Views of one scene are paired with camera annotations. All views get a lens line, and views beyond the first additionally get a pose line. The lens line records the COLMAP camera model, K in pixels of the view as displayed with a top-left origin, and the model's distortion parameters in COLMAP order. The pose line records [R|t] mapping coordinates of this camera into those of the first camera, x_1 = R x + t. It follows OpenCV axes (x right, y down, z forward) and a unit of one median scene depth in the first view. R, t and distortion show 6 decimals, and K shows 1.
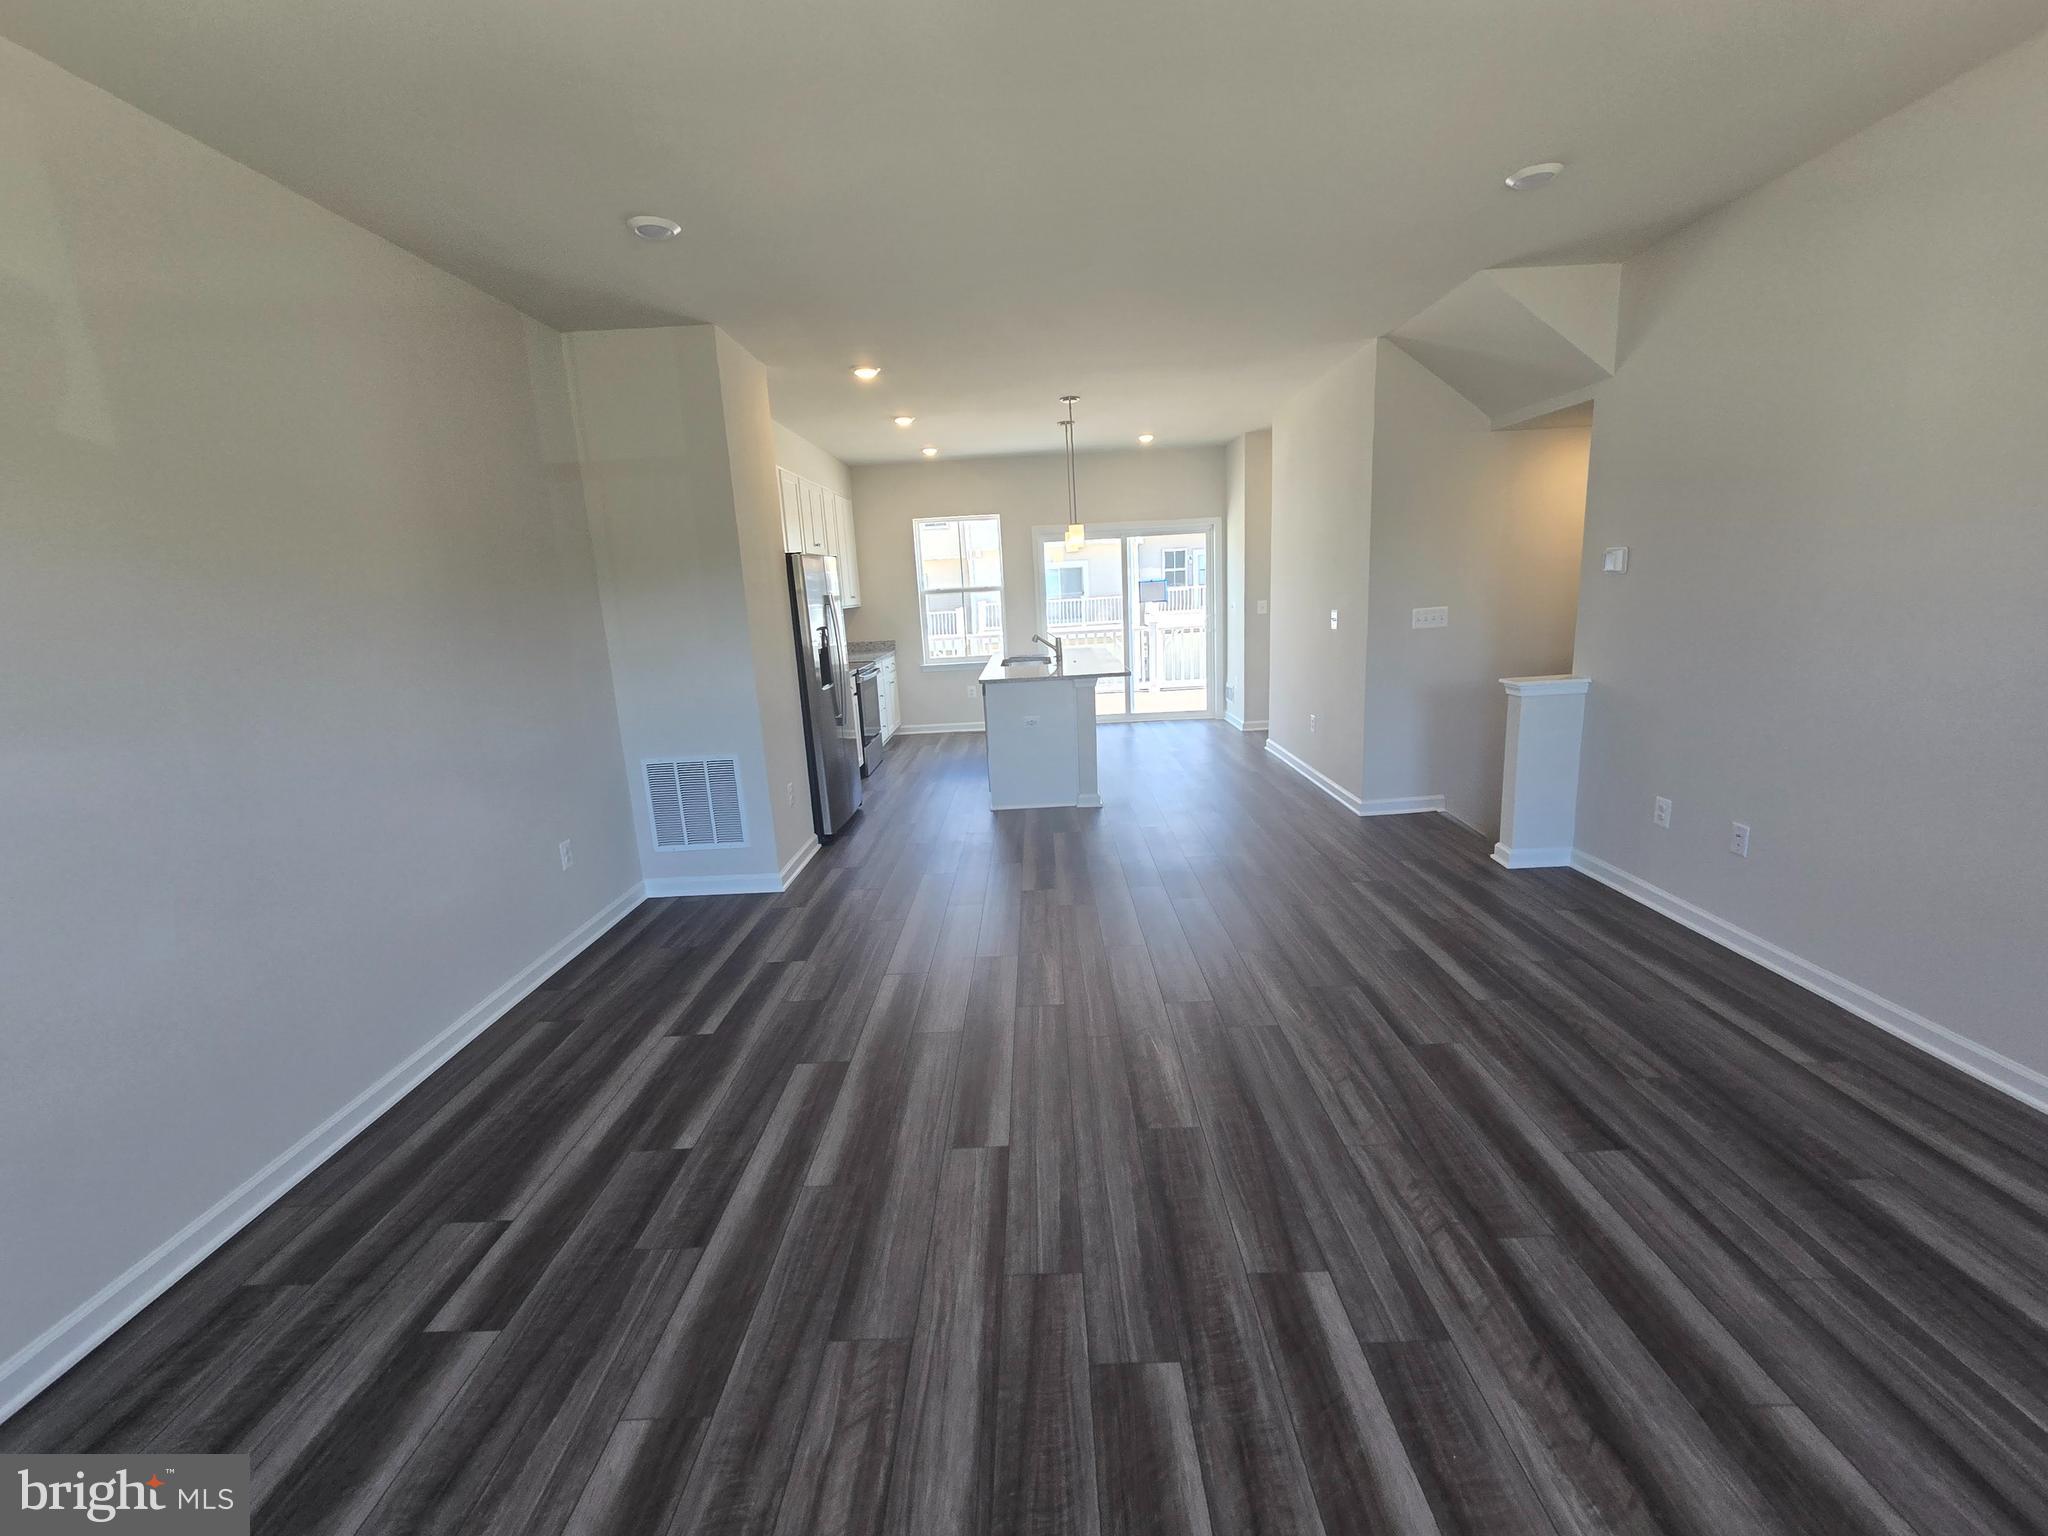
lens RADIAL K [[836.4, 0, 1035.4], [0, 836.4, 764.5], [0, 0, 1]] dist [-0.002795, 0.000562]
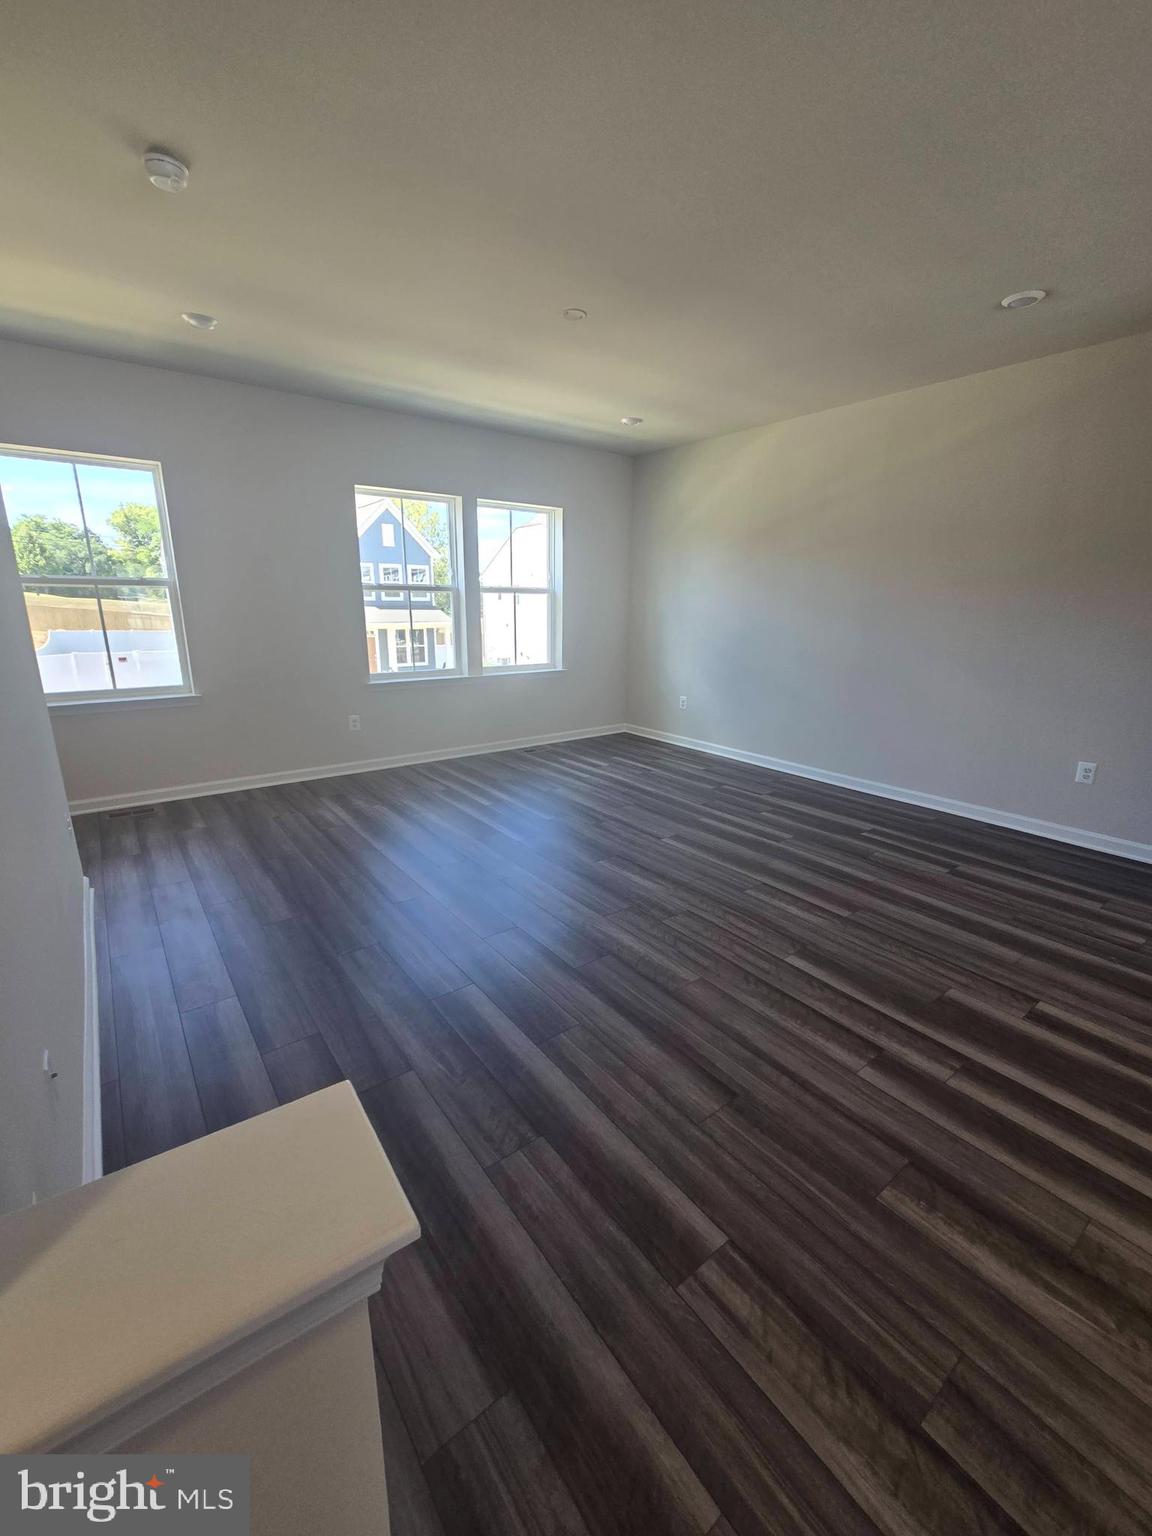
lens RADIAL K [[627.3, 0, 588.9], [0, 627.3, 760.8], [0, 0, 1]] dist [-0.002795, 0.000562]
pose [[-0.783216, 0.199492, -0.588876, 1.010531], [-0.096541, 0.896621, 0.432147, -0.415371], [0.614208, 0.395316, -0.682989, 1.860798]]
